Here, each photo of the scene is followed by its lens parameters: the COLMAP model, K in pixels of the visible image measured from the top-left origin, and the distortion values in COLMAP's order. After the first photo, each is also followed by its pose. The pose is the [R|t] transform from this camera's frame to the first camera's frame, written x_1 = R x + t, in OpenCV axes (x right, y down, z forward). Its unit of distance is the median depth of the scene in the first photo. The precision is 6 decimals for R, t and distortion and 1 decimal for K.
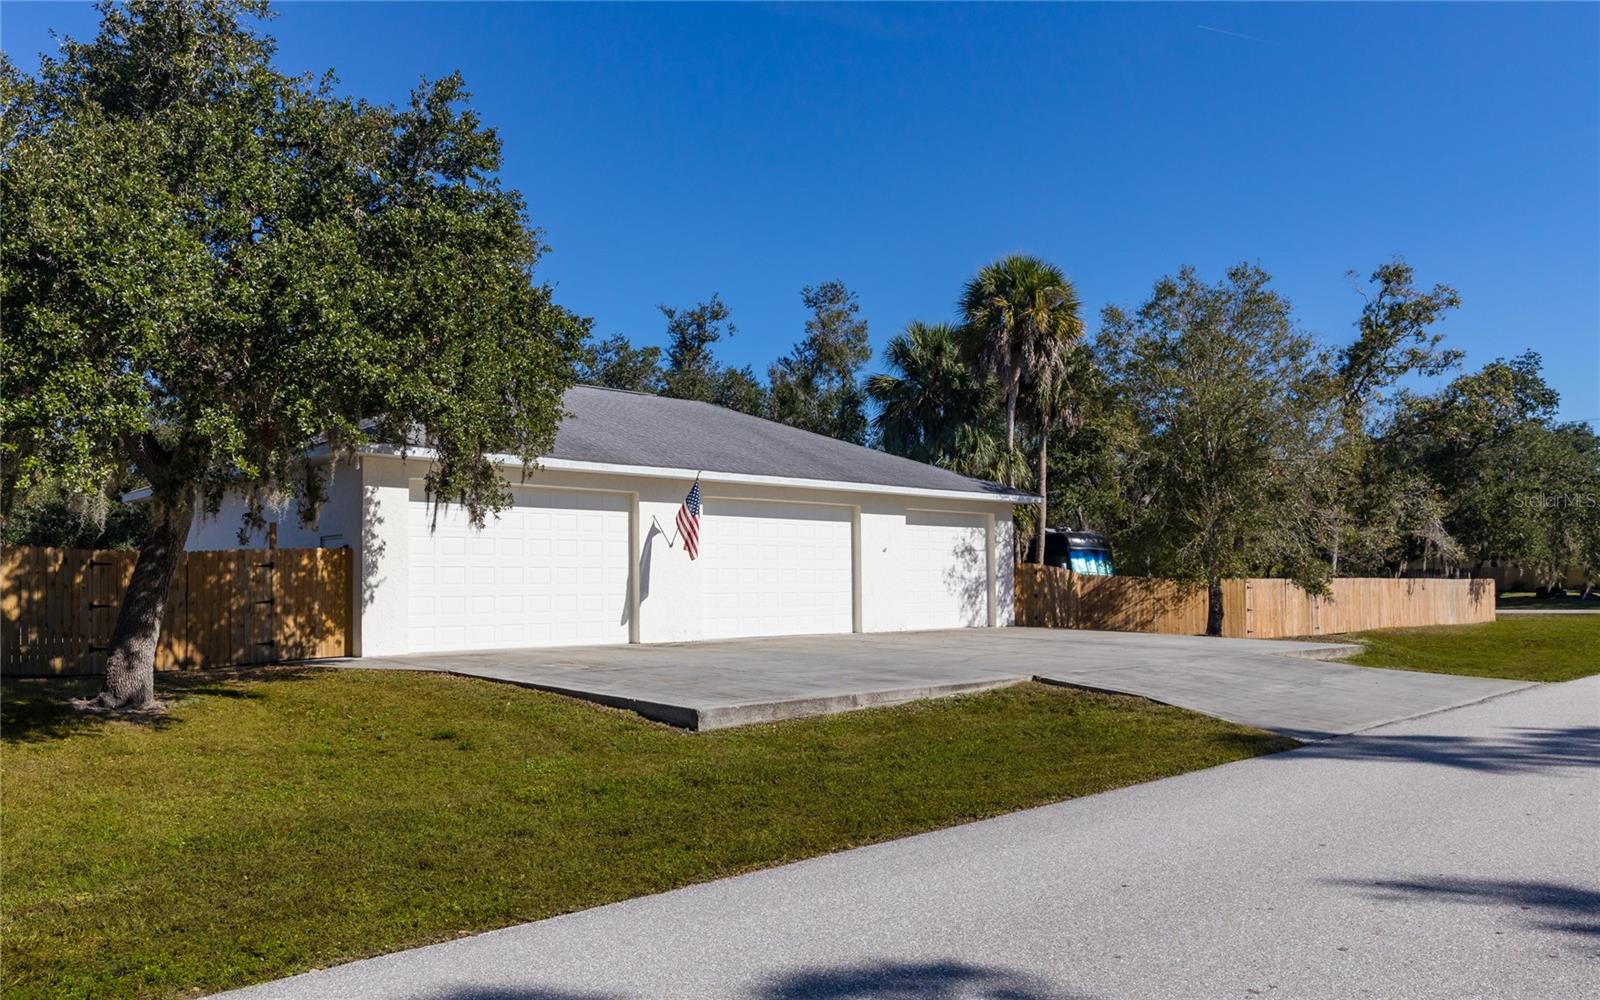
lens RADIAL K [[1174.9, 0, 797.0], [0, 1174.9, 552.8], [0, 0, 1]] dist [-0.002446, -0.002804]
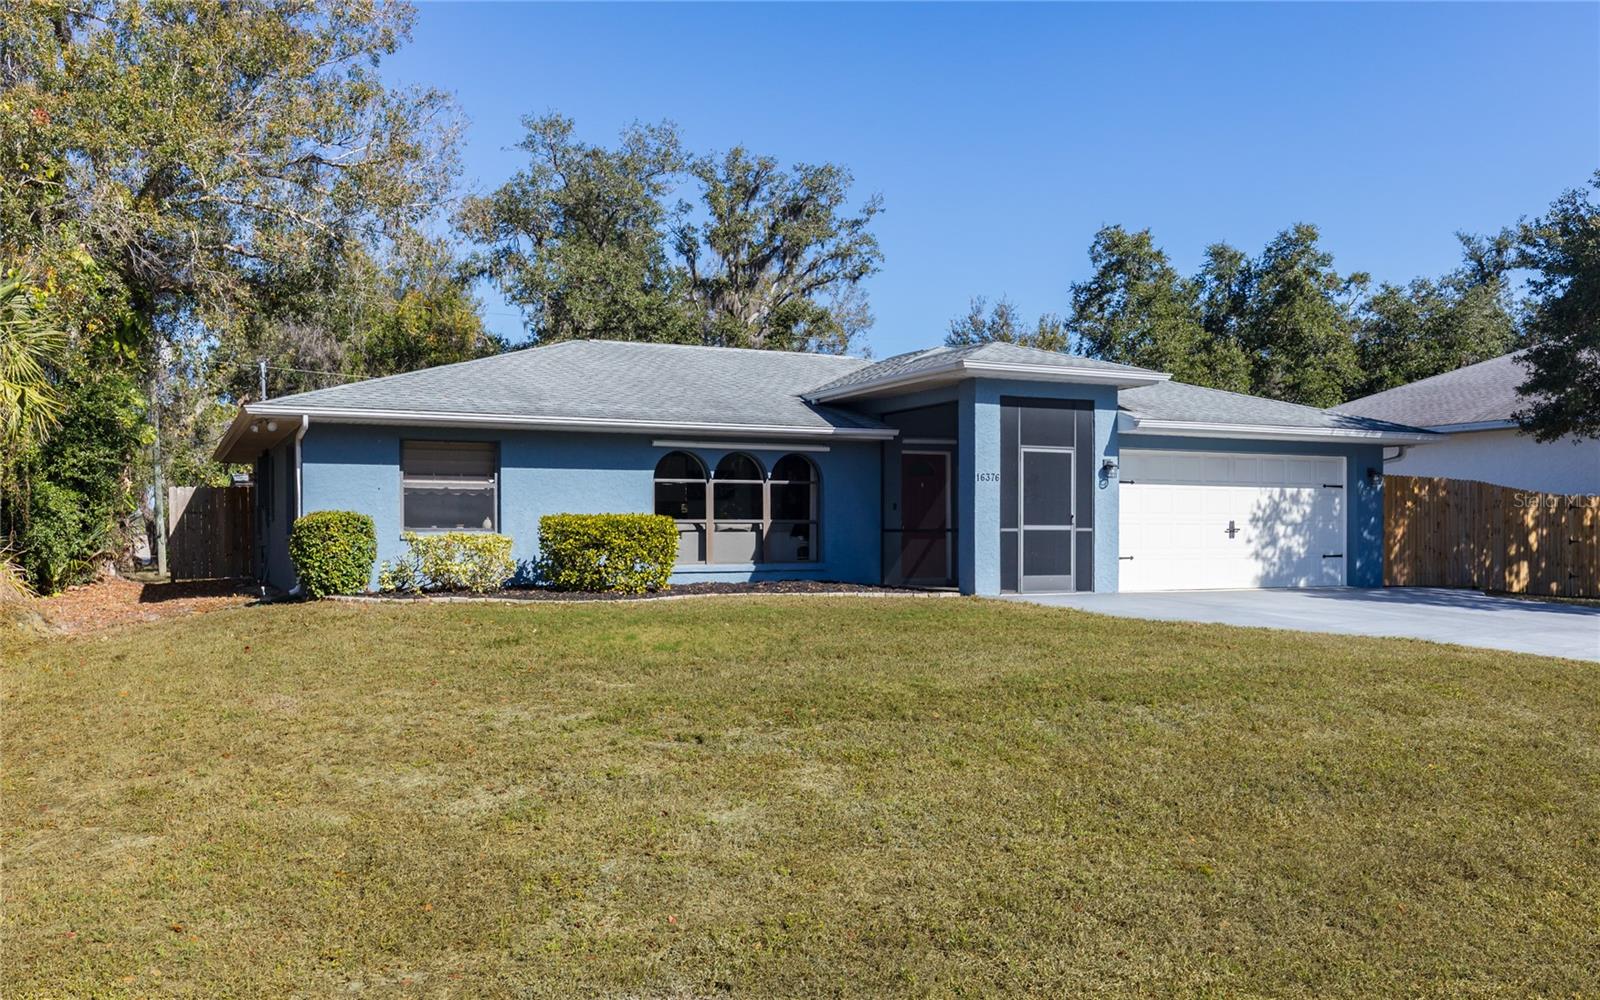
lens RADIAL K [[1302.4, 0, 767.4], [0, 1302.4, 533.4], [0, 0, 1]] dist [0.002841, -0.000089]
pose [[0.947730, 0.011435, -0.318867, -0.764912], [-0.000988, 0.999458, 0.032907, -0.005654], [0.319070, -0.030872, 0.947228, -0.452467]]
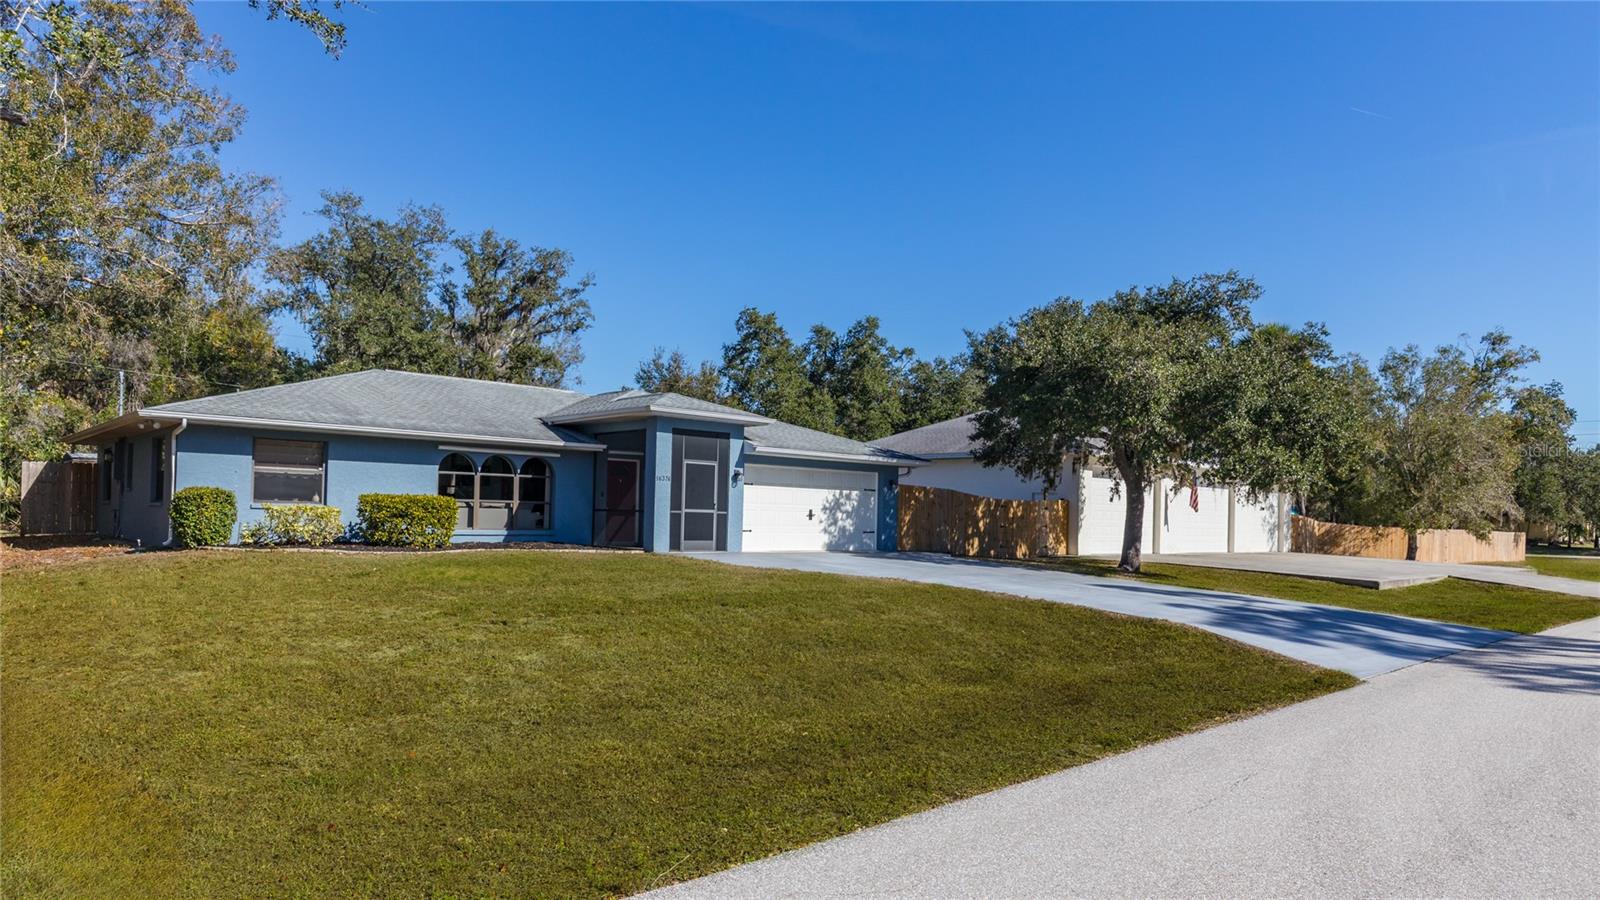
lens RADIAL K [[970.2, 0, 802.1], [0, 970.2, 500.9], [0, 0, 1]] dist [-0.001370, -0.000176]
pose [[0.999266, 0.035922, -0.013289, -0.743455], [-0.035712, 0.999238, 0.015725, -0.011579], [0.013844, -0.015239, 0.999788, -0.594685]]
